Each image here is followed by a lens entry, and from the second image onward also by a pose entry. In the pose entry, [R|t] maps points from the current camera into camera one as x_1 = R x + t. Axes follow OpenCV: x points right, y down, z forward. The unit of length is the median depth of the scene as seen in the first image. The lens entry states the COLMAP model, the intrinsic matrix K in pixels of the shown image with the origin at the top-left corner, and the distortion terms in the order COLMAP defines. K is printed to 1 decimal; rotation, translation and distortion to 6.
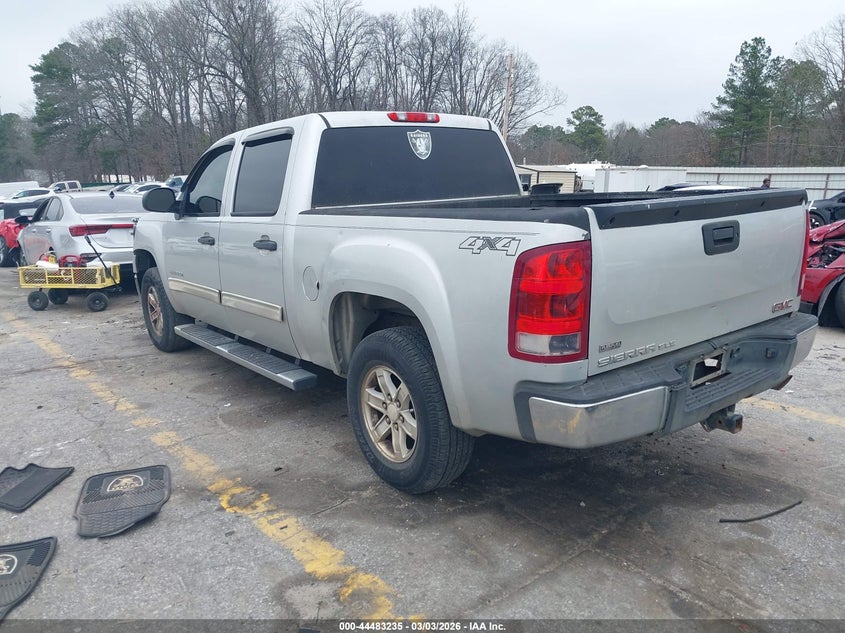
lens RADIAL K [[664.9, 0, 427.2], [0, 664.9, 318.0], [0, 0, 1]] dist [0.044301, -0.003414]
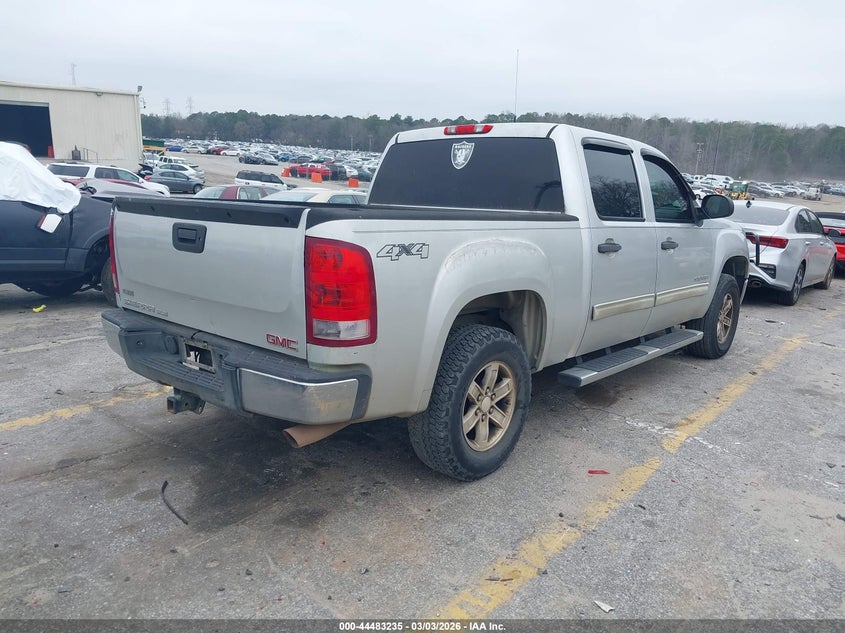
lens RADIAL K [[664.9, 0, 427.2], [0, 664.9, 318.0], [0, 0, 1]] dist [0.044301, -0.003414]
pose [[0.185371, 0.227249, -0.956031, 1.066749], [-0.242052, 0.953476, 0.179709, -0.192171], [0.952391, 0.198096, 0.231753, 0.760566]]
